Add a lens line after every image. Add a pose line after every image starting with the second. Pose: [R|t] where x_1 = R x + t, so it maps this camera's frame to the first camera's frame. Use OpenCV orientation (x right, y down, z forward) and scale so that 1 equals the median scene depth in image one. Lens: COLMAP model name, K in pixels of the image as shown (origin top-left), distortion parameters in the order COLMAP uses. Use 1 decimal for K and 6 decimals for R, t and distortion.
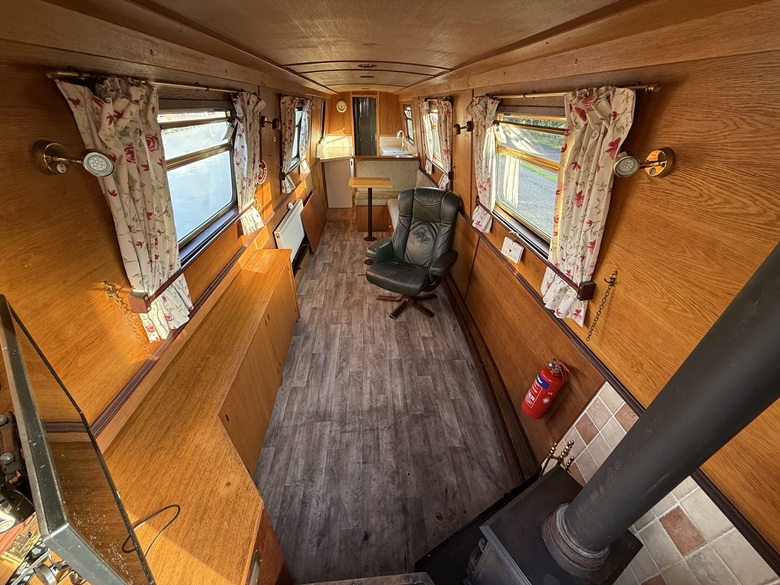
lens RADIAL K [[312.4, 0, 388.7], [0, 312.4, 295.7], [0, 0, 1]] dist [-0.002220, -0.000304]
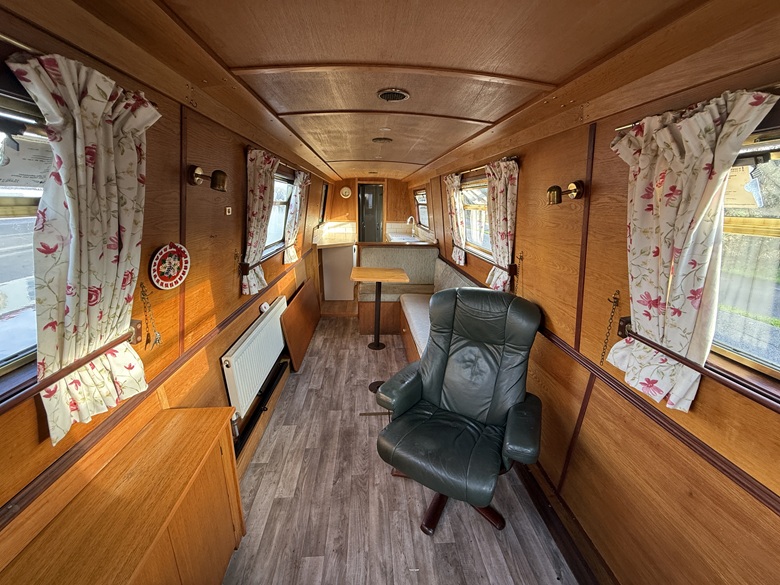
lens RADIAL K [[313.7, 0, 389.3], [0, 313.7, 294.1], [0, 0, 1]] dist [0.003809, 0.000073]
pose [[0.999937, 0.009485, 0.005943, -0.048740], [-0.007623, 0.965868, -0.258922, -0.149833], [-0.008196, 0.258860, 0.965880, 0.349536]]
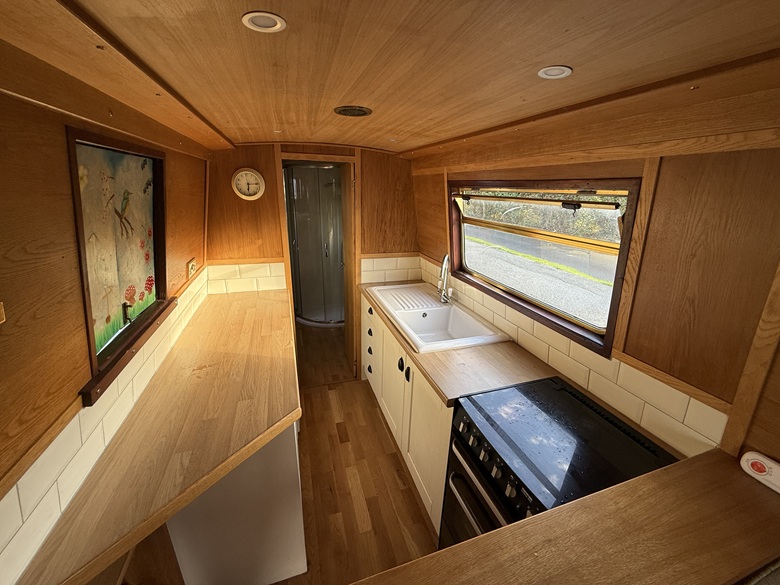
lens RADIAL K [[312.4, 0, 388.8], [0, 312.4, 291.2], [0, 0, 1]] dist [-0.002220, -0.000304]
pose [[0.968234, -0.066196, 0.241123, -0.178604], [0.116838, 0.972345, -0.202224, -0.777366], [-0.221069, 0.223972, 0.949192, 1.283246]]
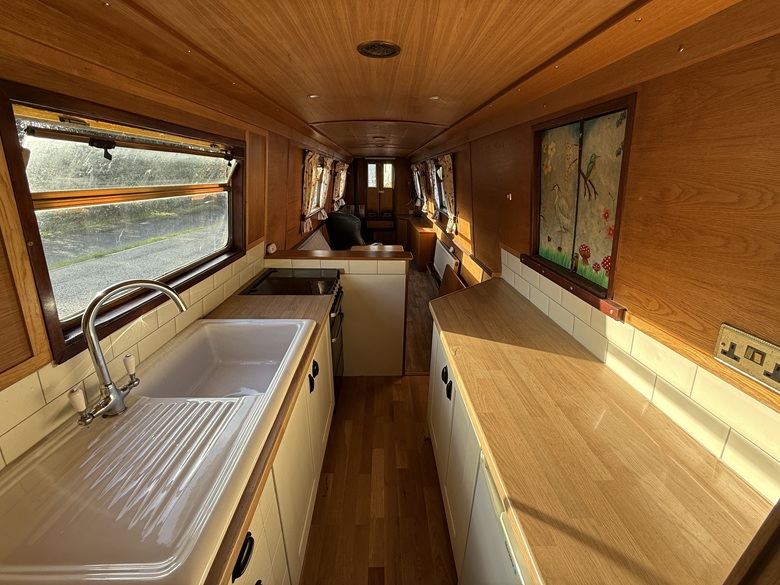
lens RADIAL K [[312.4, 0, 390.5], [0, 312.4, 294.8], [0, 0, 1]] dist [-0.002220, -0.000304]
pose [[-0.998976, -0.036468, 0.026789, -0.146767], [-0.001091, 0.611253, 0.791435, -1.156251], [-0.045237, 0.790595, -0.610666, 1.975279]]
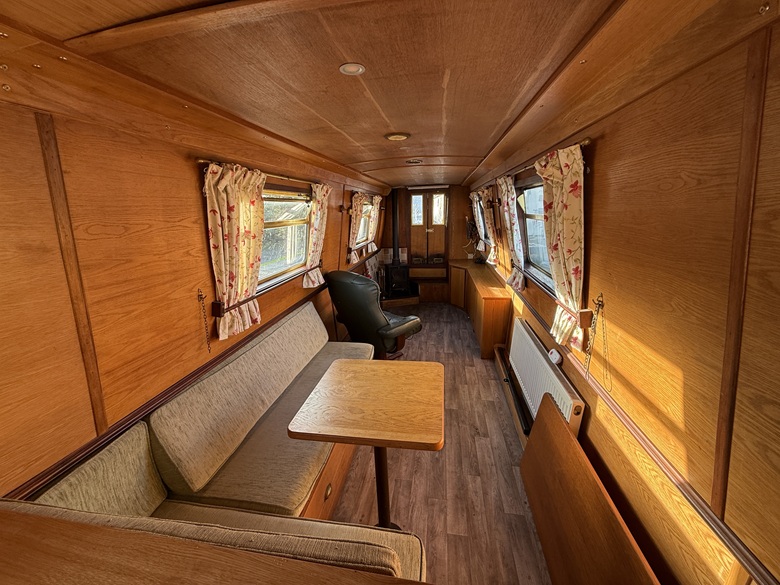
lens RADIAL K [[312.4, 0, 389.5], [0, 312.4, 293.4], [0, 0, 1]] dist [-0.002220, -0.000304]
pose [[-0.973954, -0.043938, 0.222450, -0.172975], [0.131413, 0.690105, 0.711678, -0.823715], [-0.184783, 0.722374, -0.666356, 1.426758]]
